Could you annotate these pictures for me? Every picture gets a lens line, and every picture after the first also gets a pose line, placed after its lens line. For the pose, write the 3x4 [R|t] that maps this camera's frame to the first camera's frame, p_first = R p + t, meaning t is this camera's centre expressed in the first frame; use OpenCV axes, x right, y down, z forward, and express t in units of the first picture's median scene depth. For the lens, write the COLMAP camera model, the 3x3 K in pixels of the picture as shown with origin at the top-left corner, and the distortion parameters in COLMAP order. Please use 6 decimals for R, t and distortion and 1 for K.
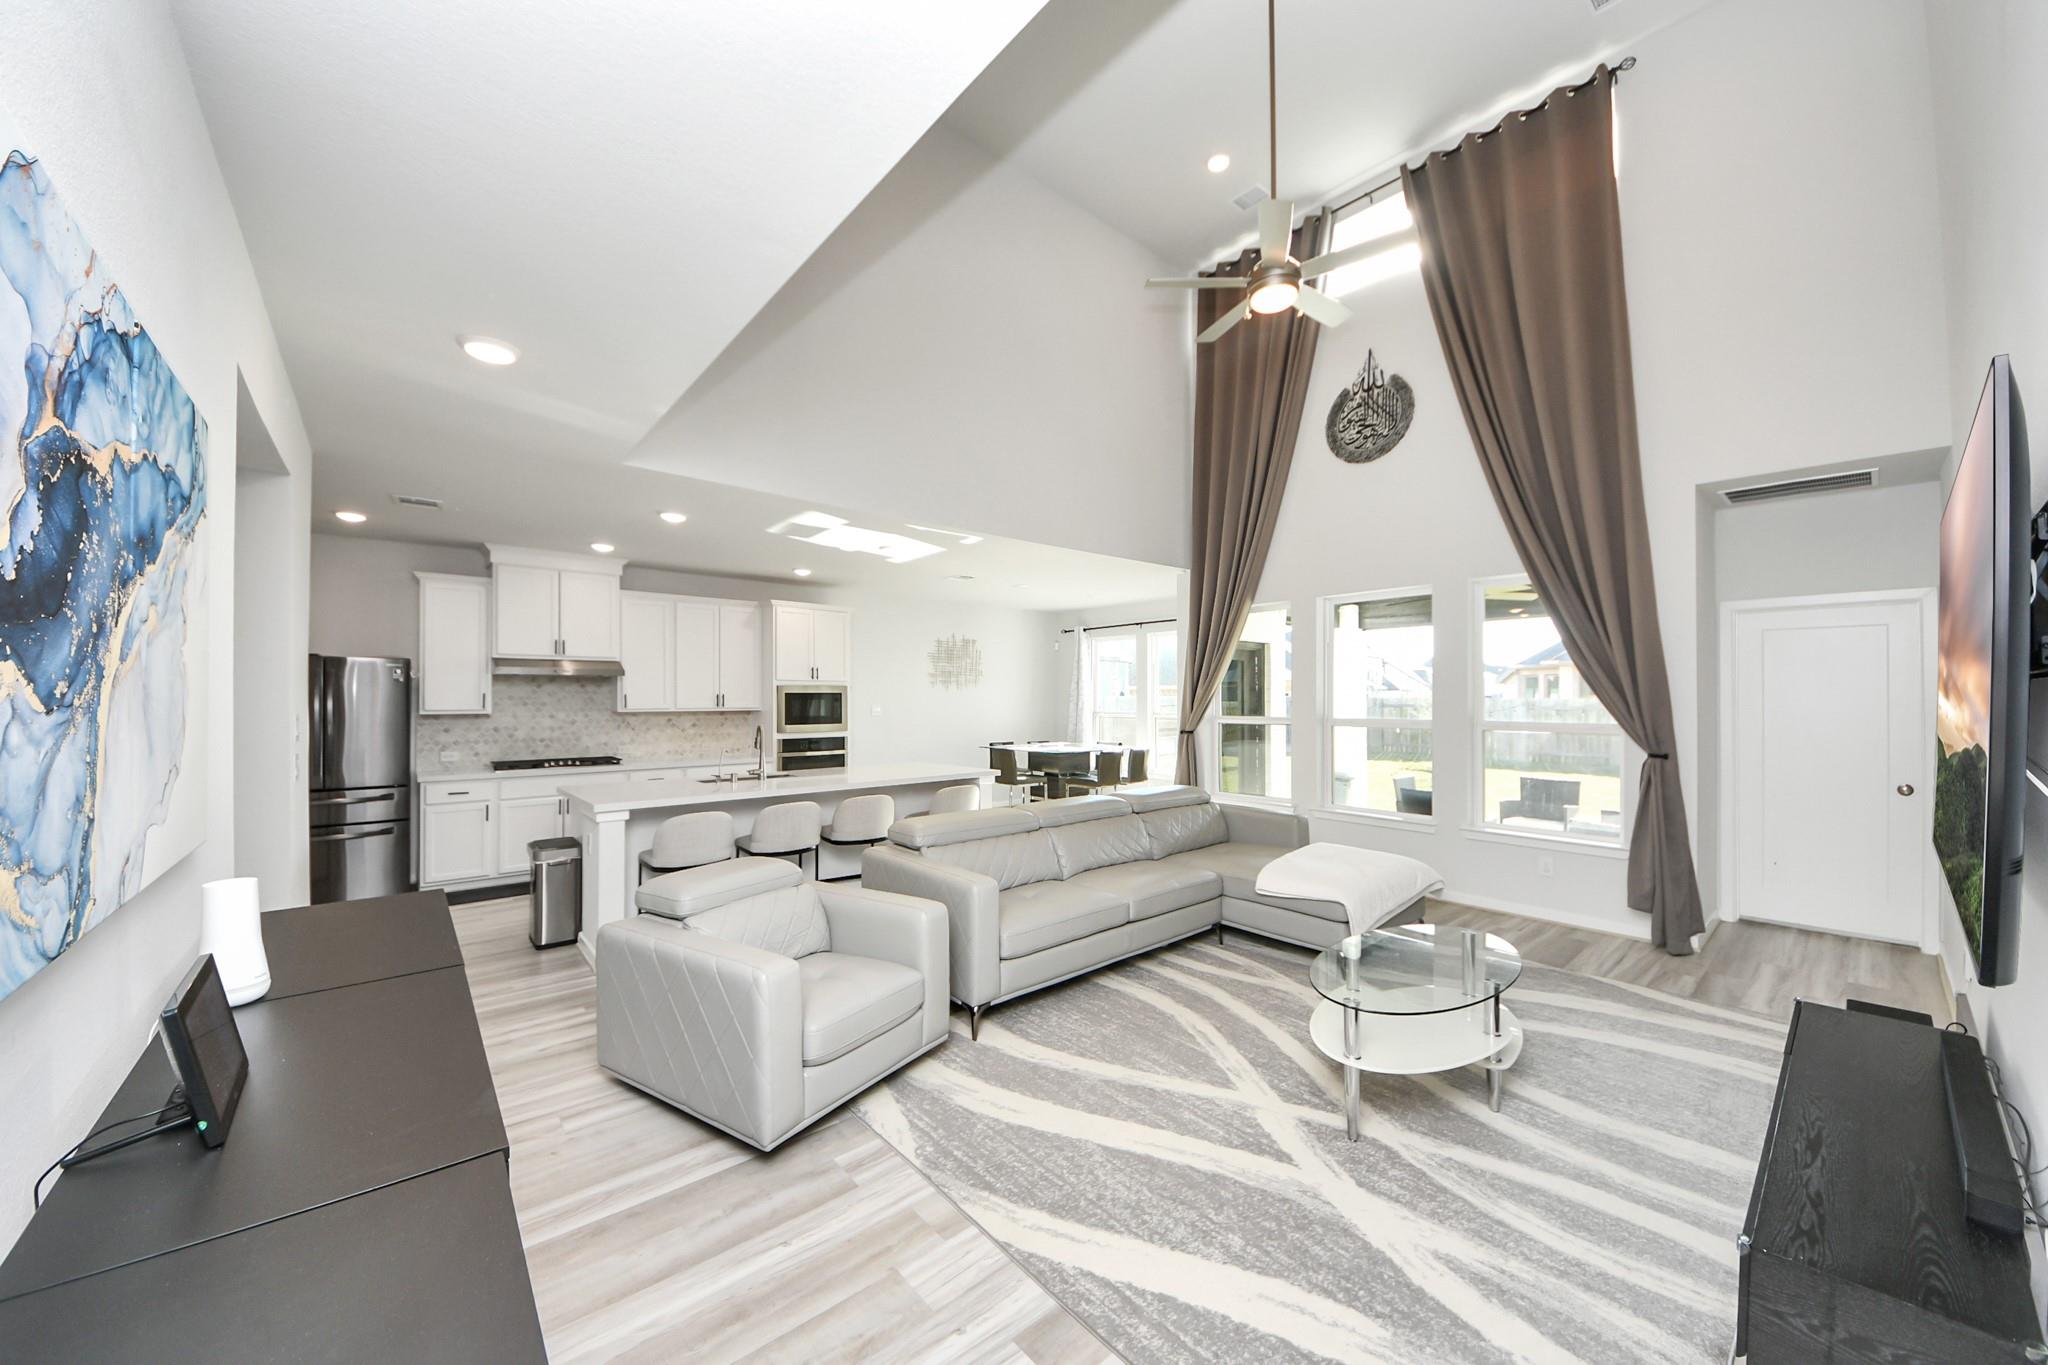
lens RADIAL K [[728.3, 0, 1037.5], [0, 728.3, 704.1], [0, 0, 1]] dist [0.000603, -0.000047]
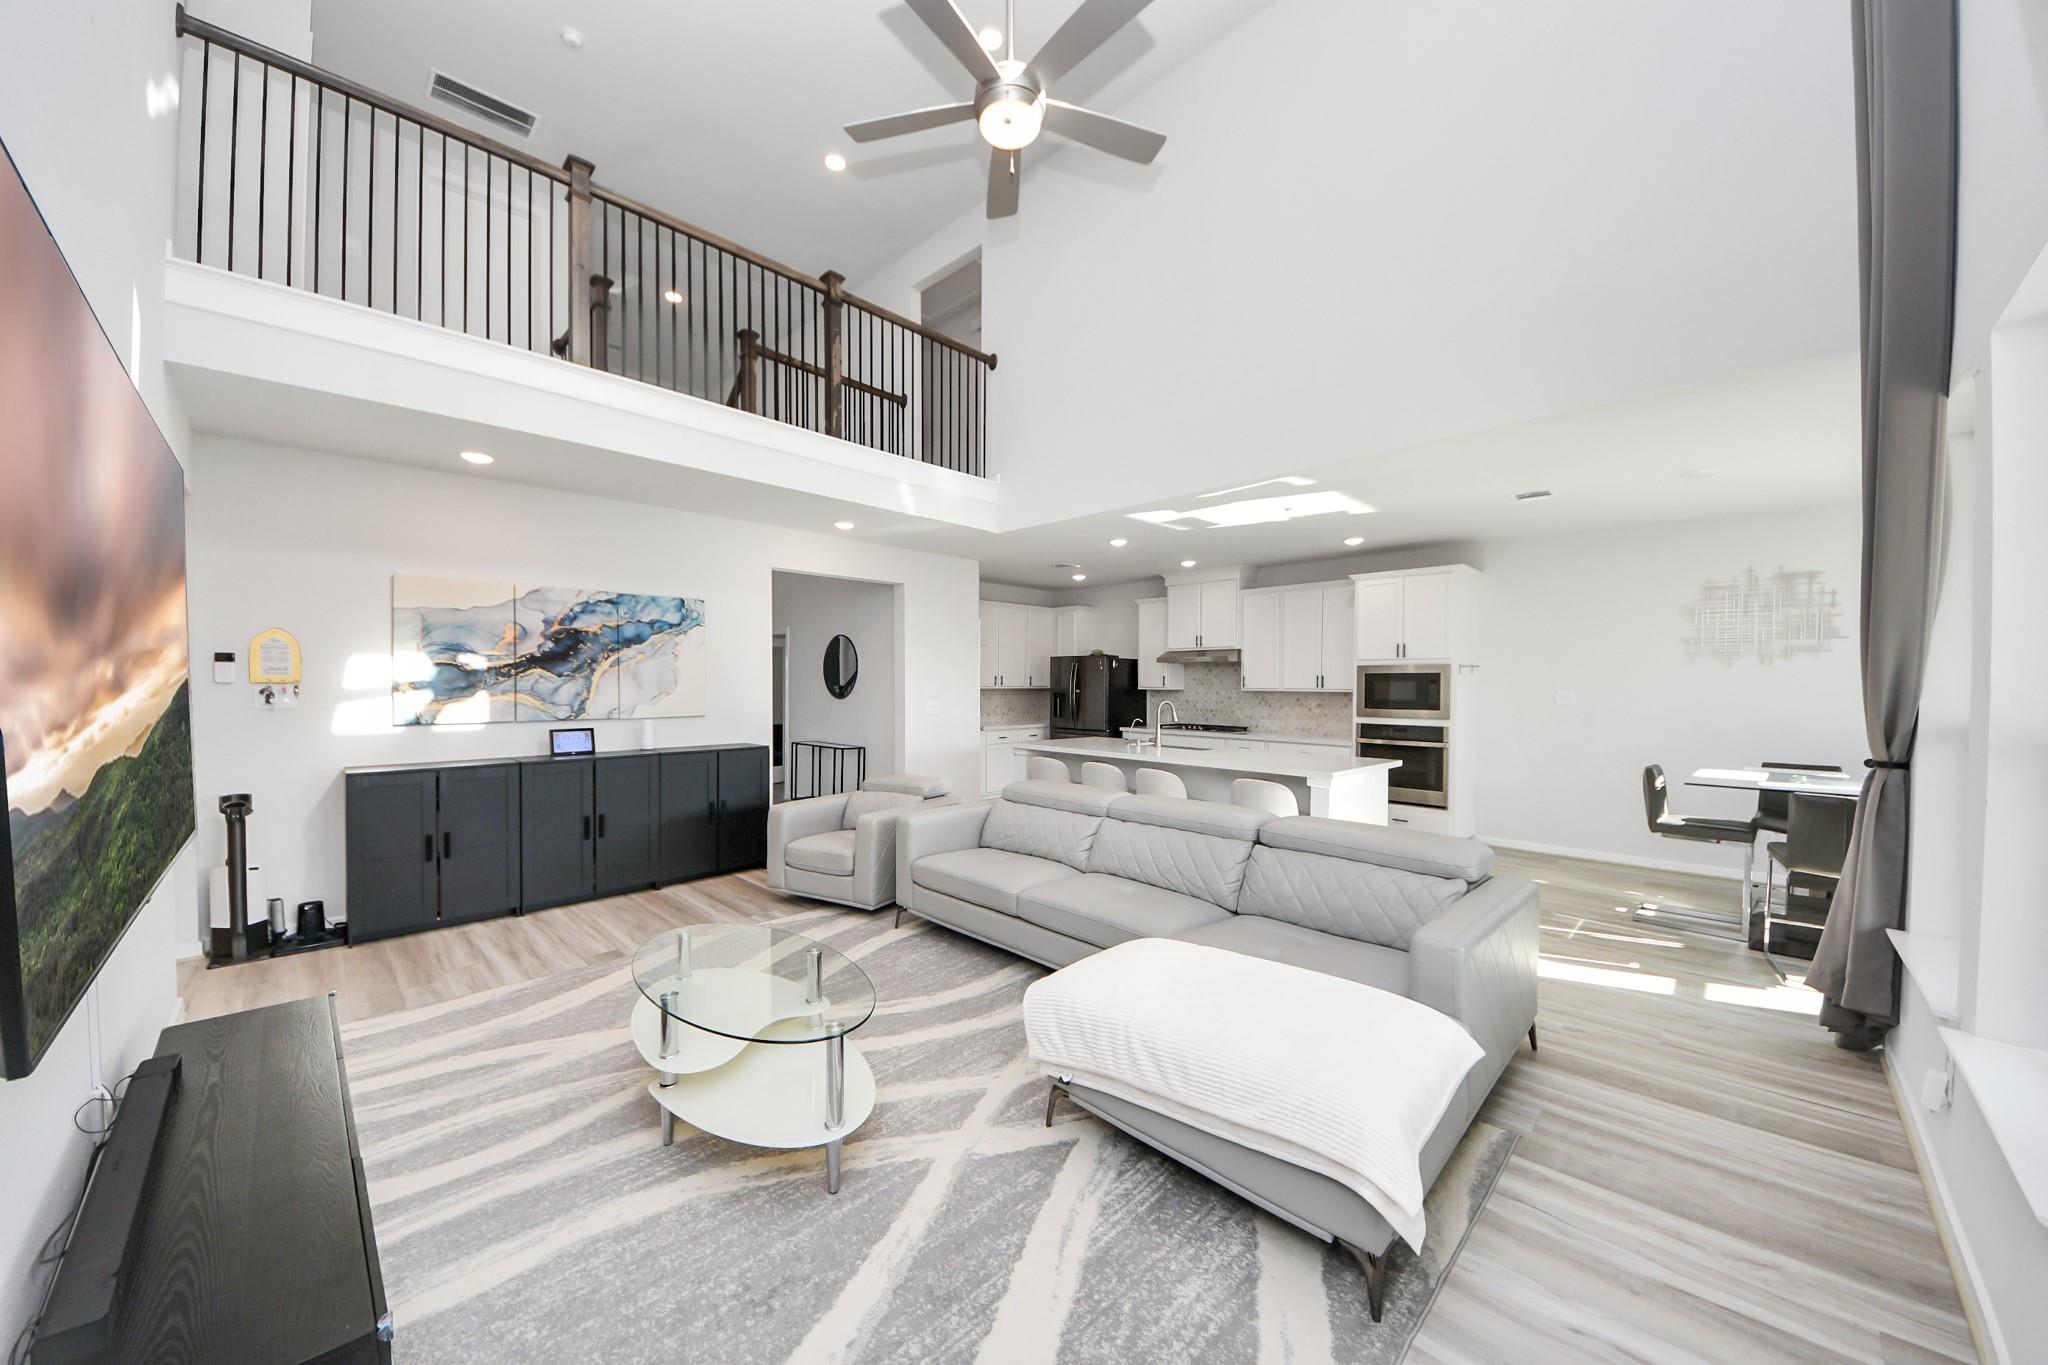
lens RADIAL K [[738.8, 0, 1017.5], [0, 738.8, 689.6], [0, 0, 1]] dist [0.015938, -0.000099]
pose [[0.052552, 0.010778, -0.998560, 0.656317], [-0.014274, 0.999848, 0.010041, 0.002293], [0.998516, 0.013726, 0.052698, 0.585813]]
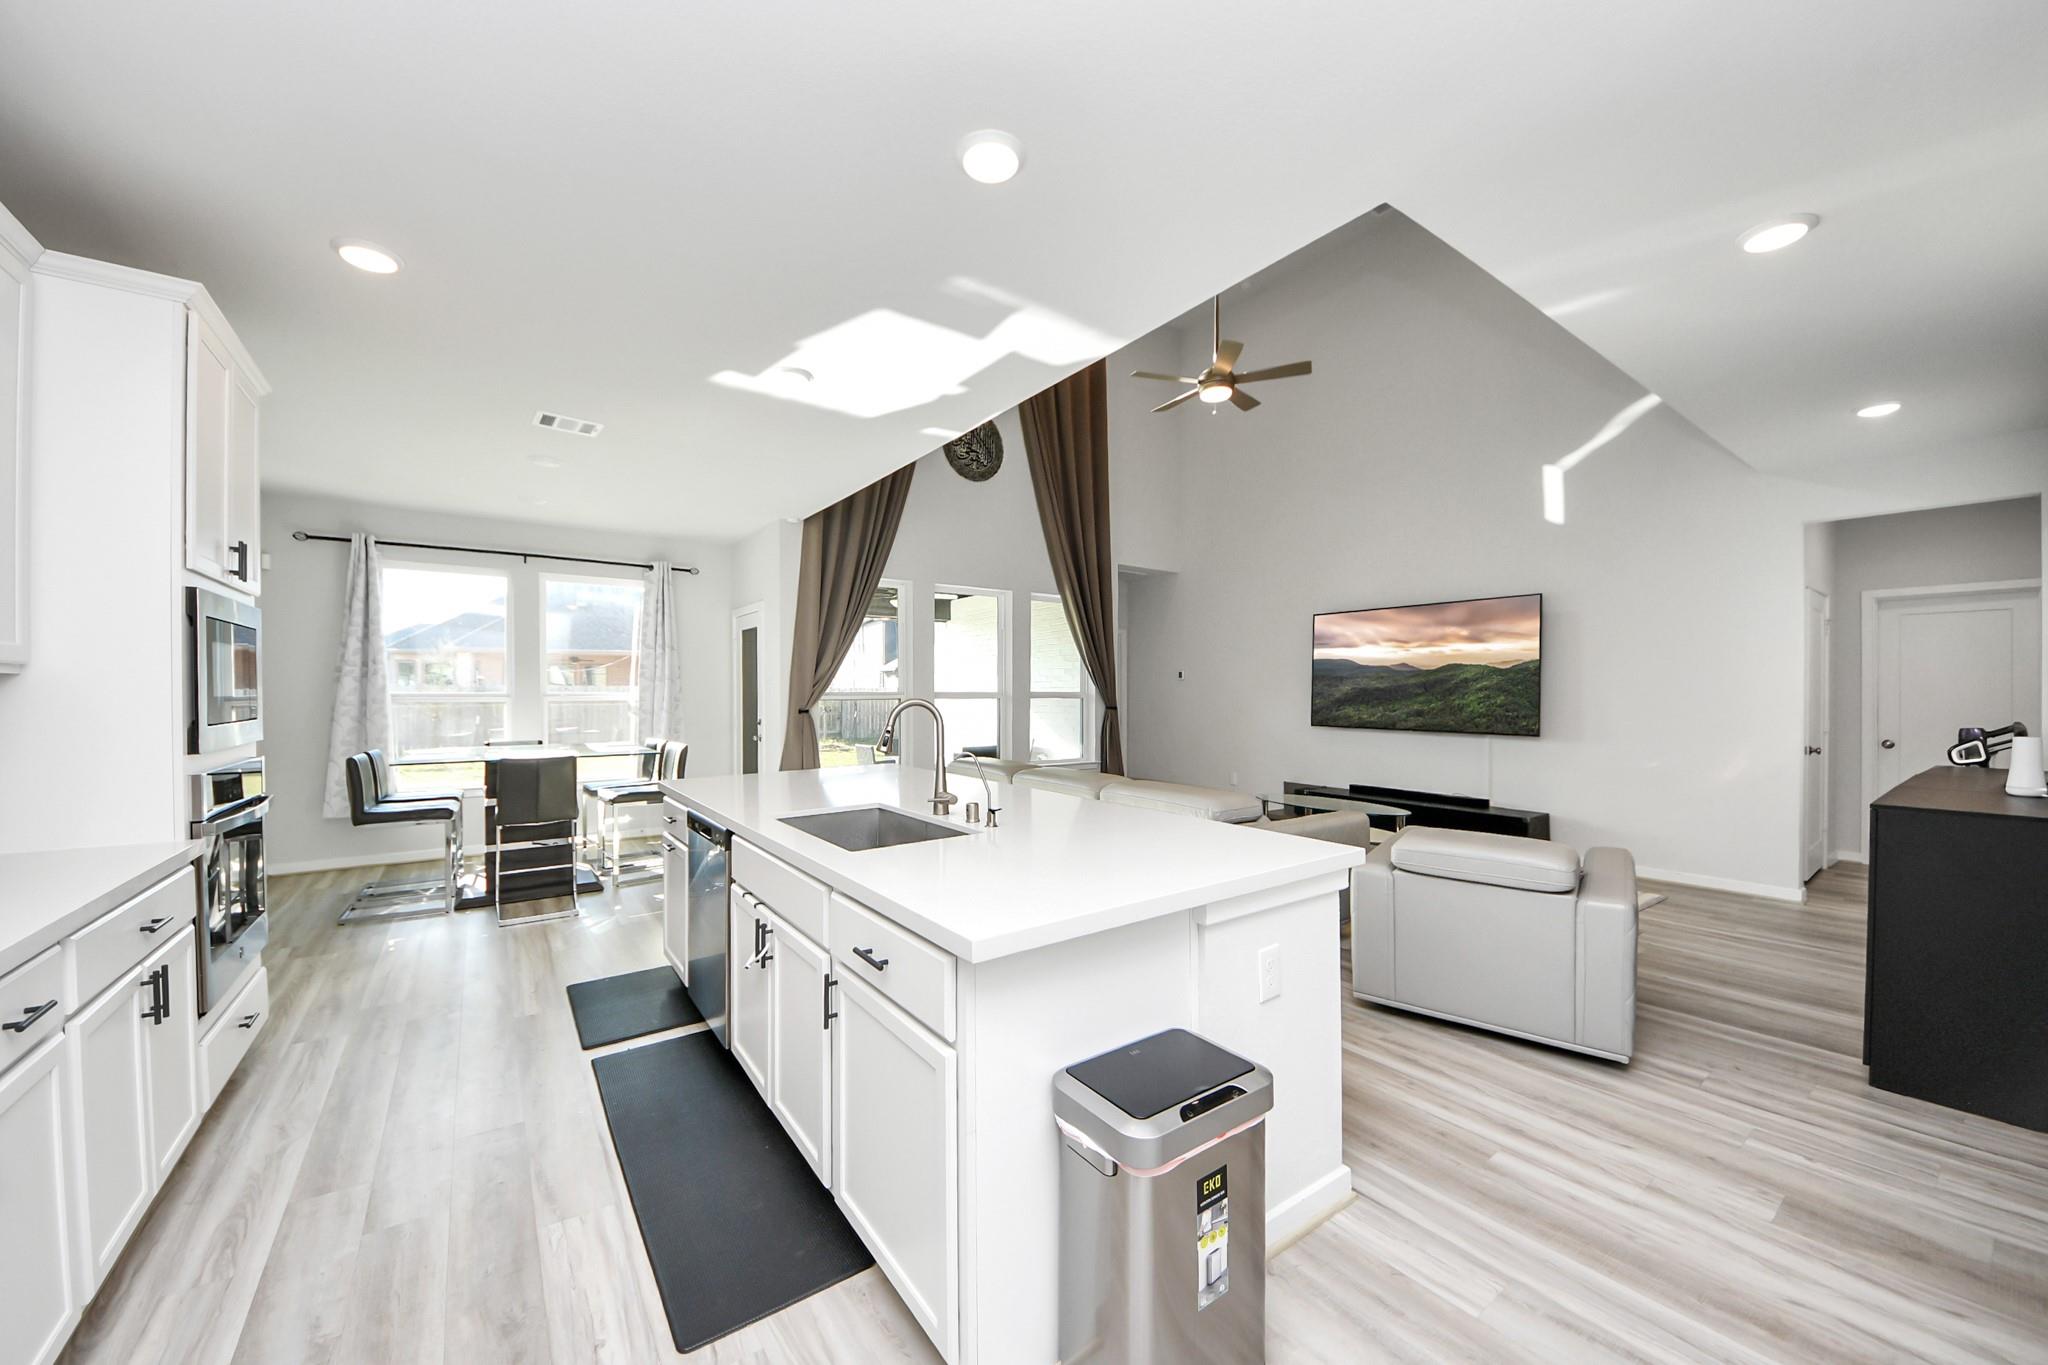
lens RADIAL K [[738.8, 0, 1017.5], [0, 738.8, 689.6], [0, 0, 1]] dist [0.015938, -0.000099]
pose [[0.100387, -0.013064, 0.994863, -0.761319], [-0.002034, 0.999909, 0.013335, 0.001014], [-0.994946, -0.003362, 0.100352, 0.785195]]
